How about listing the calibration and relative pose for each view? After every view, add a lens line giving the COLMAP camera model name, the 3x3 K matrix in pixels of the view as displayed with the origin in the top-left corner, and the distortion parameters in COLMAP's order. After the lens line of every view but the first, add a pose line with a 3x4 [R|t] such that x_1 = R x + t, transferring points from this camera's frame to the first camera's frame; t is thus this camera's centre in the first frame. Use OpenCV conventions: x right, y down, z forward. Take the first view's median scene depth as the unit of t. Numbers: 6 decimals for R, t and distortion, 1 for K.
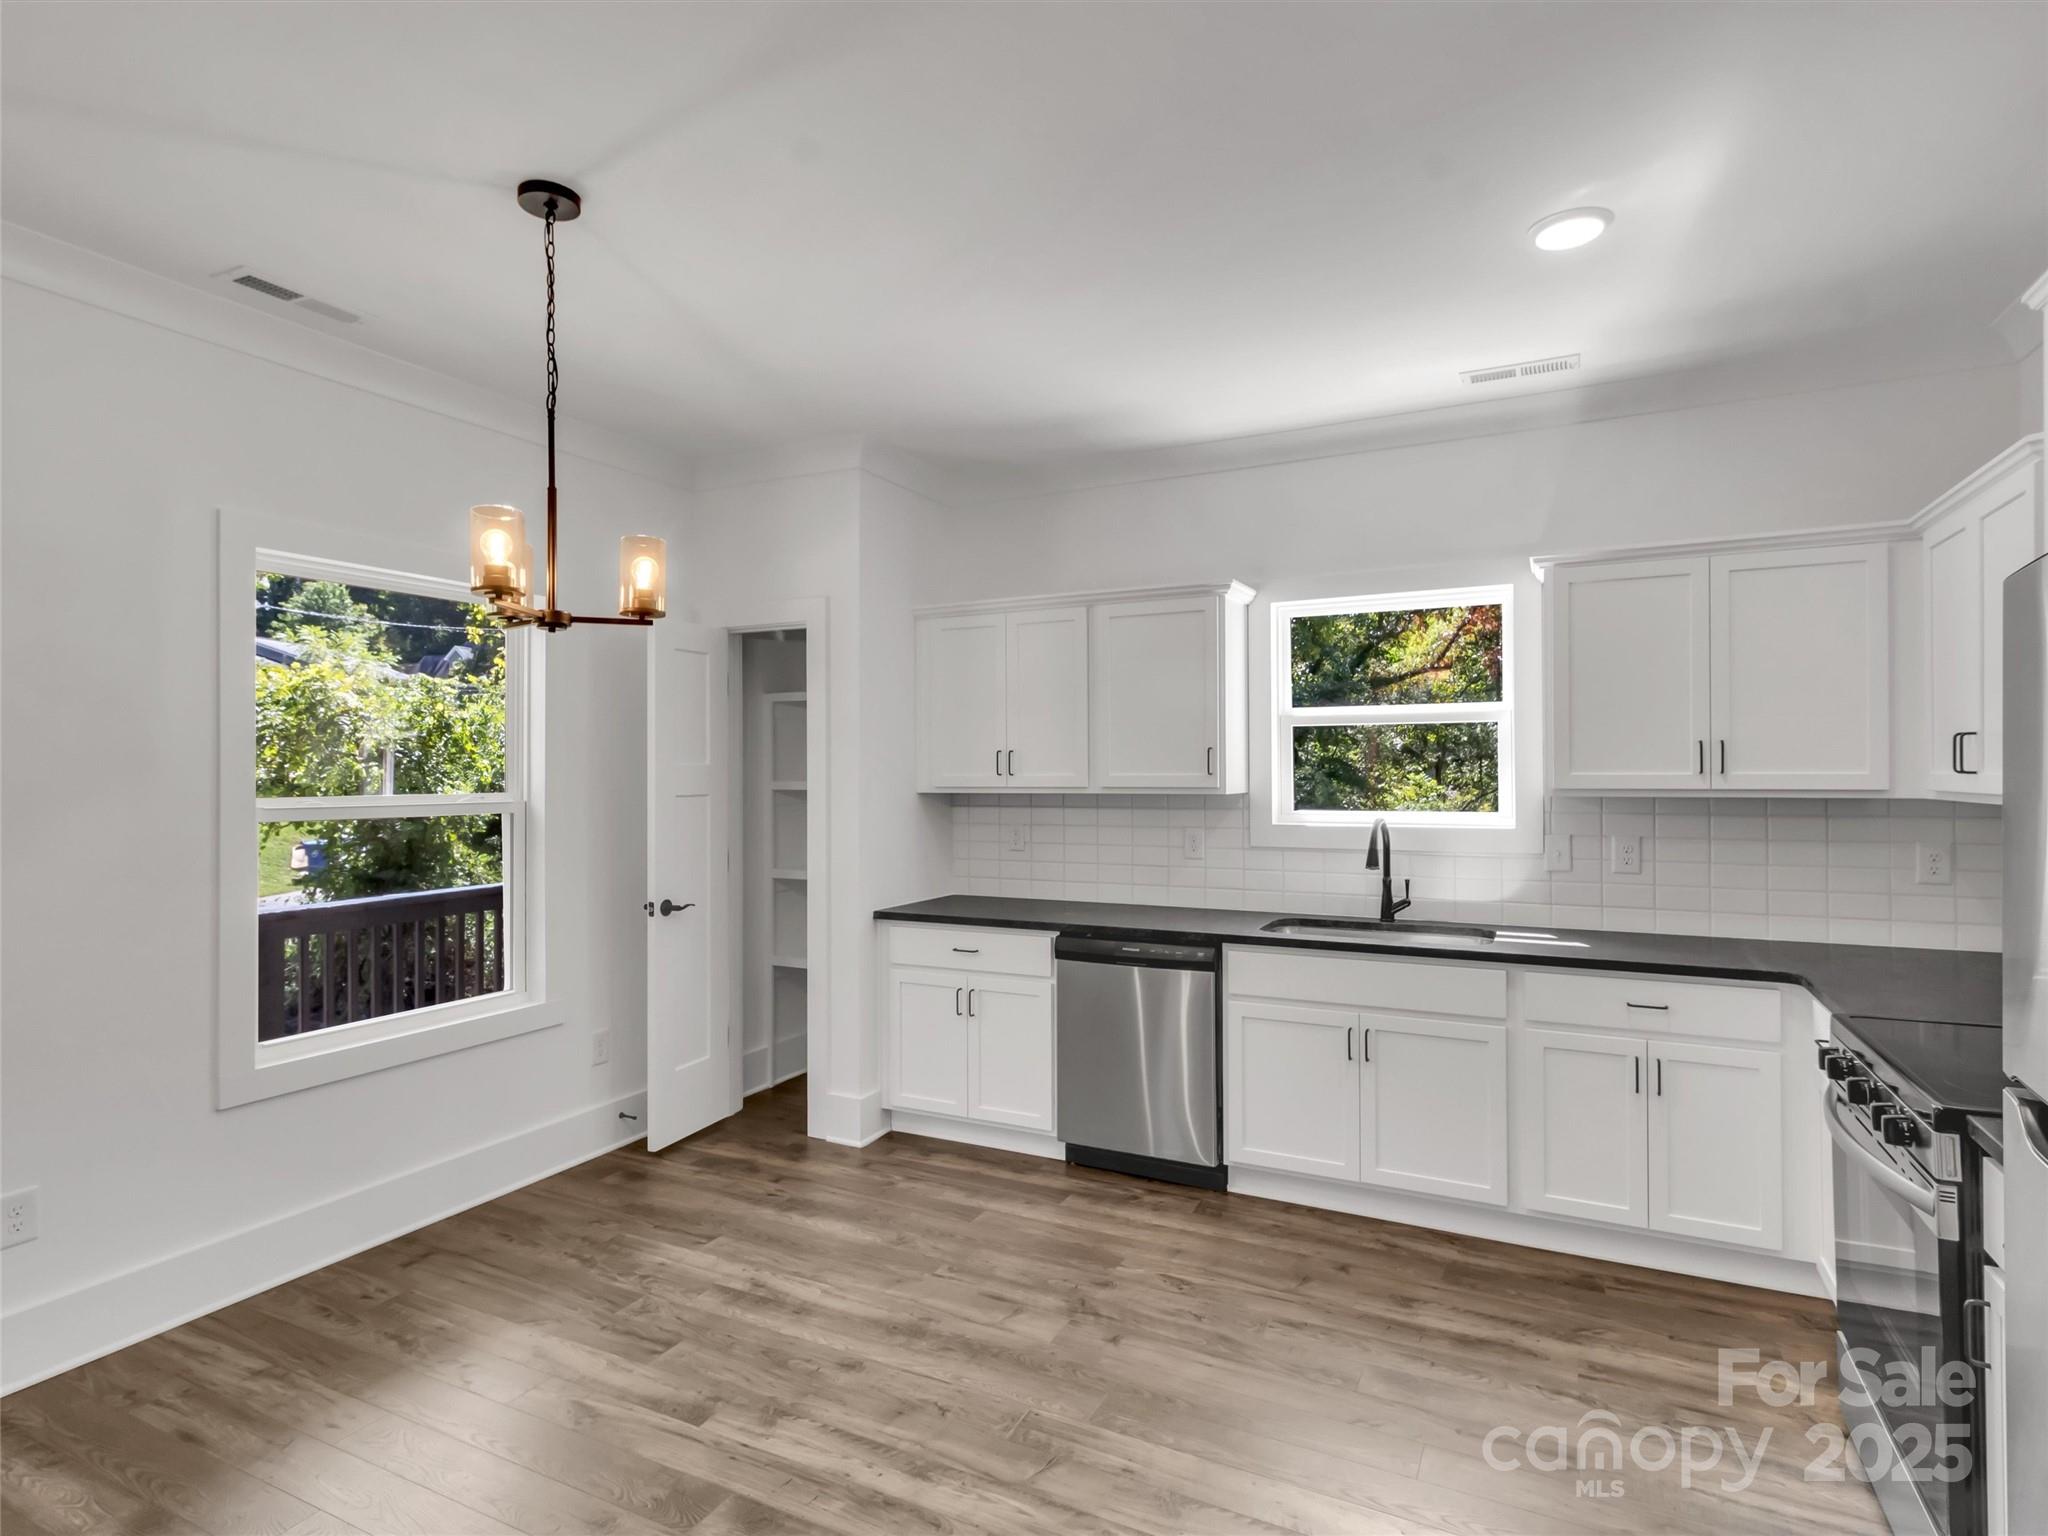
lens RADIAL K [[1073.2, 0, 1024.0], [0, 1073.2, 768.0], [0, 0, 1]] dist [0.009129, -0.000495]
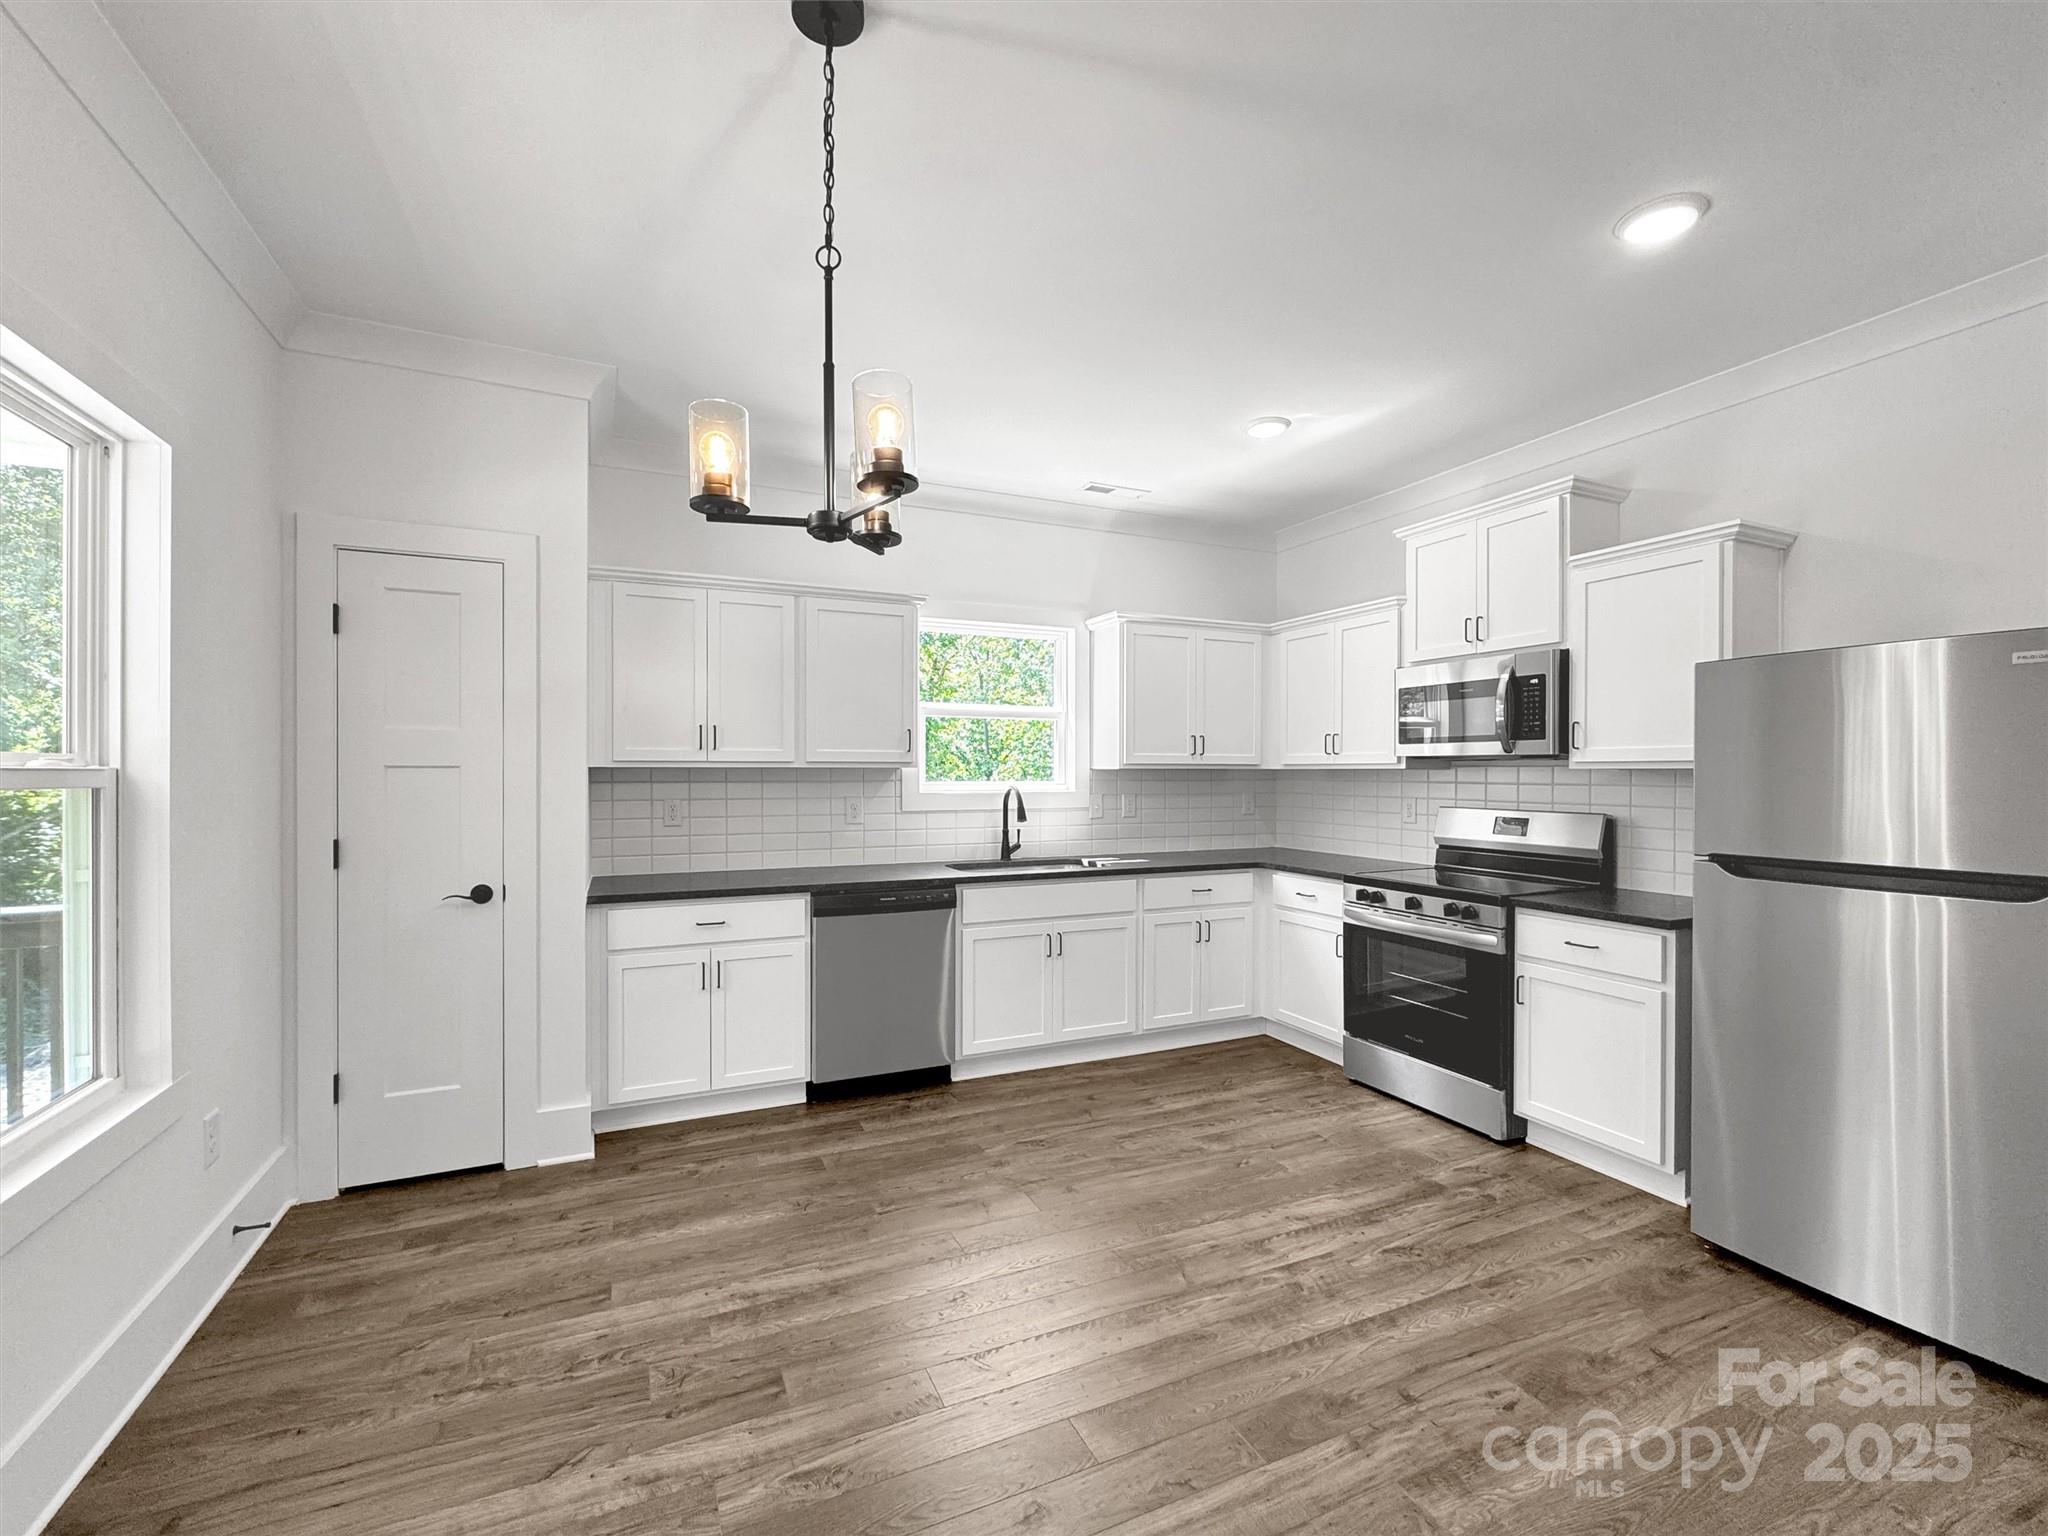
lens RADIAL K [[867.9, 0, 1020.8], [0, 867.9, 777.5], [0, 0, 1]] dist [-0.000464, -0.000251]
pose [[0.632069, 0.000031, 0.774912, -0.568978], [-0.007451, 0.999954, 0.006038, 0.031916], [-0.774876, -0.009590, 0.632040, 0.311023]]
